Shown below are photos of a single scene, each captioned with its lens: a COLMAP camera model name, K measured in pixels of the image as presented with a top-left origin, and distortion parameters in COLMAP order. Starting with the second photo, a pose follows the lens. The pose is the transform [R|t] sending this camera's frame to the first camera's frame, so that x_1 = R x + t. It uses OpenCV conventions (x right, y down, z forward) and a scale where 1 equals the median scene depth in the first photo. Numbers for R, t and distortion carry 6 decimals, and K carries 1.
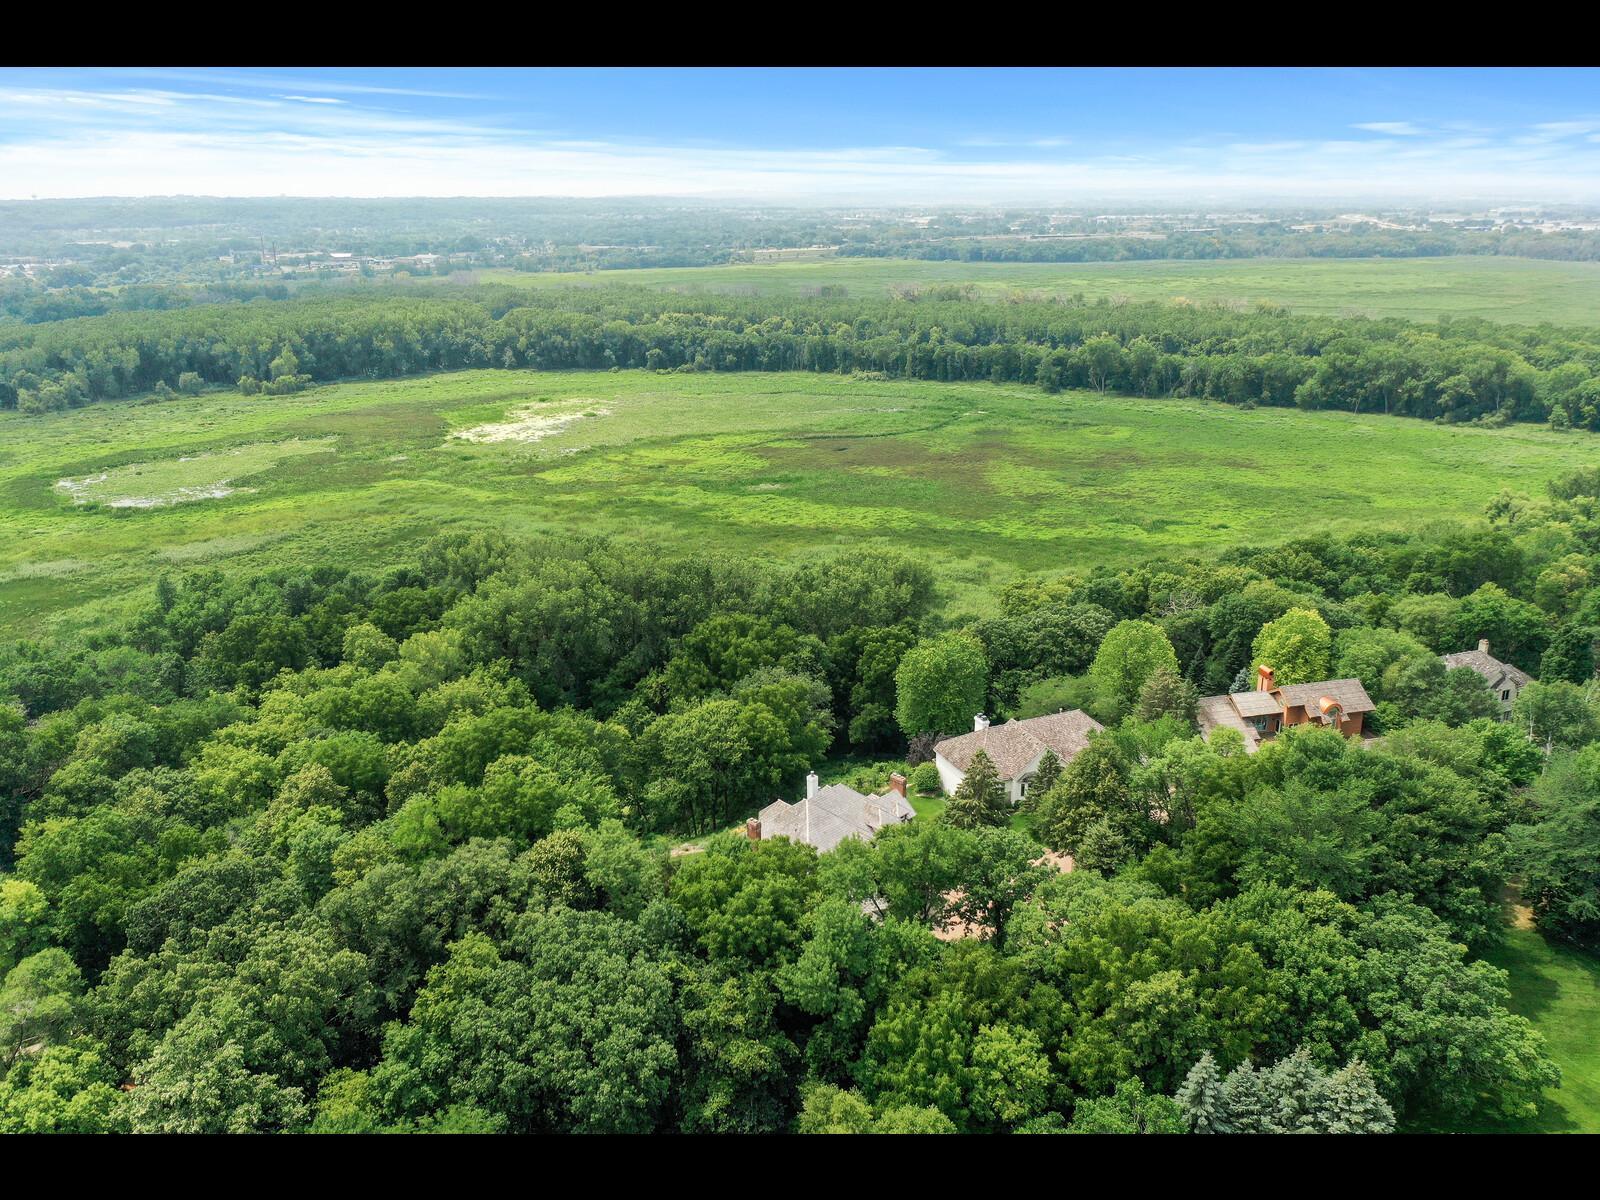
lens RADIAL K [[1266.7, 0, 800.0], [0, 1266.7, 600.0], [0, 0, 1]] dist [-0.005520, -0.006471]
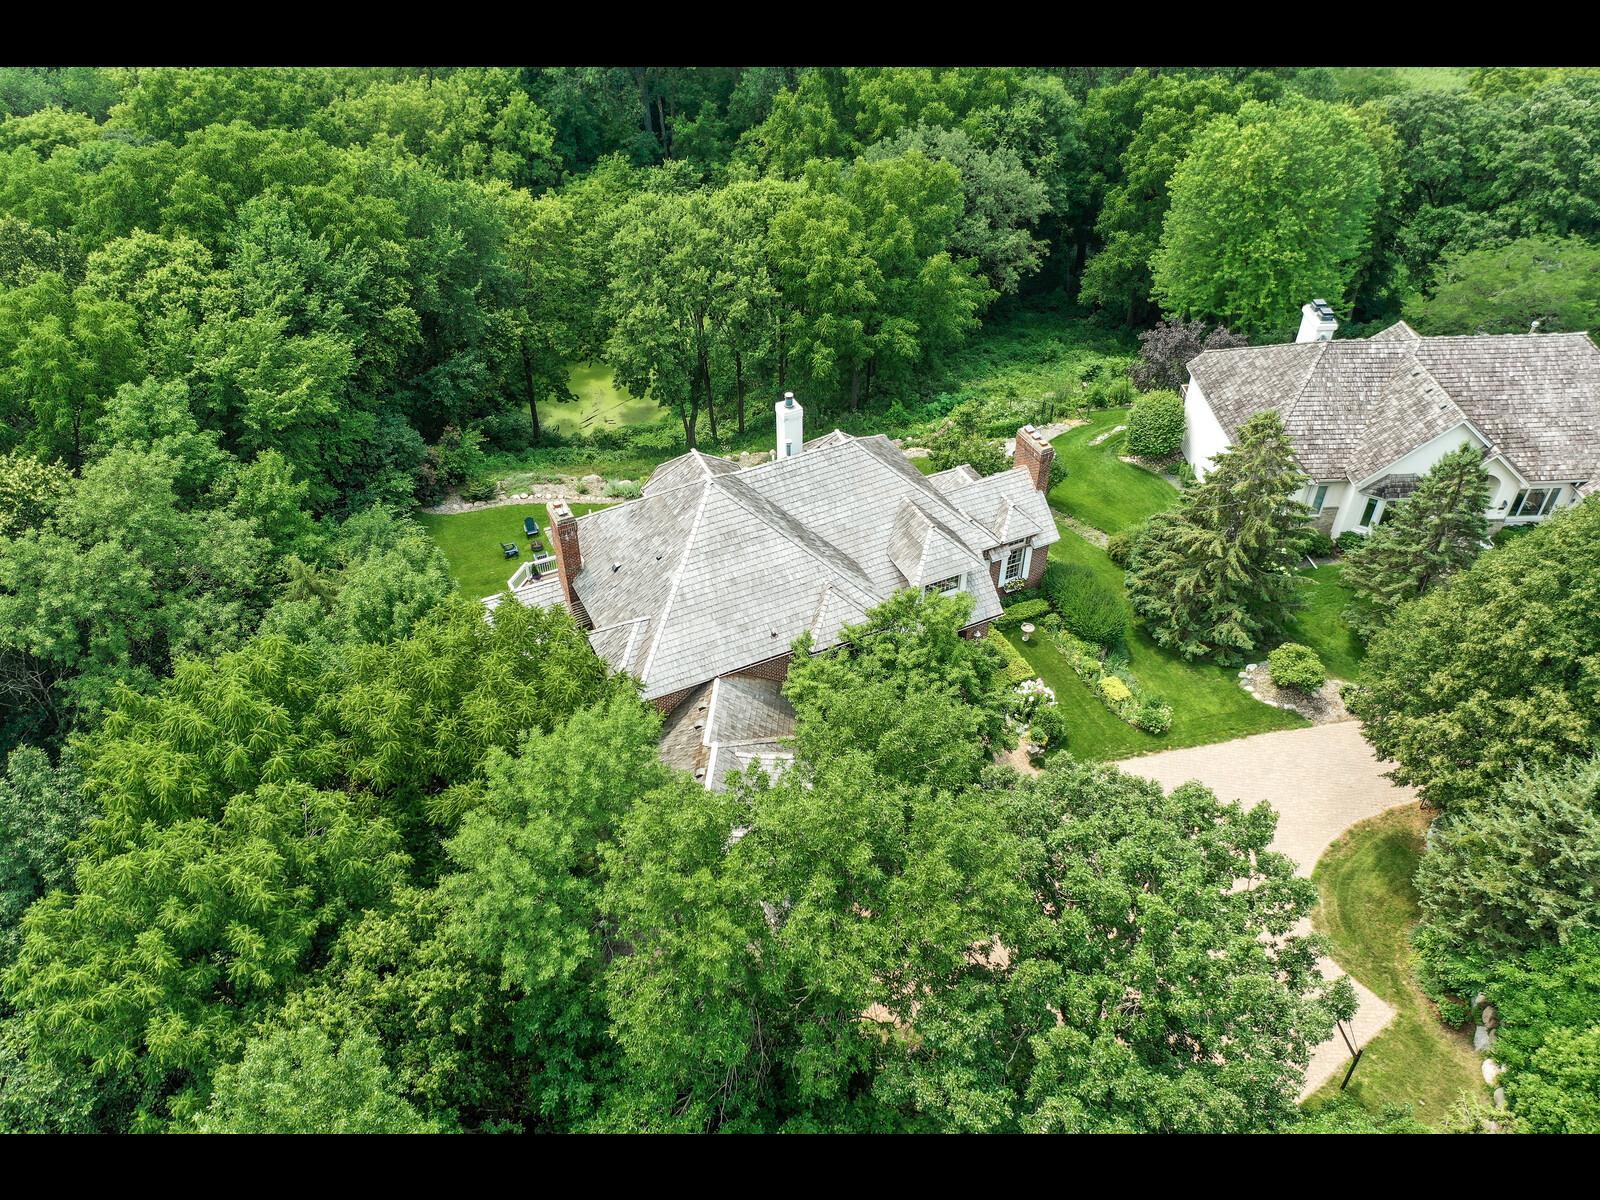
lens RADIAL K [[1266.7, 0, 800.0], [0, 1266.7, 600.0], [0, 0, 1]] dist [-0.005520, -0.006471]
pose [[0.946068, 0.224427, -0.233641, 0.090578], [-0.115999, 0.908033, 0.402518, 0.029089], [0.302489, -0.353707, 0.885094, 0.499750]]
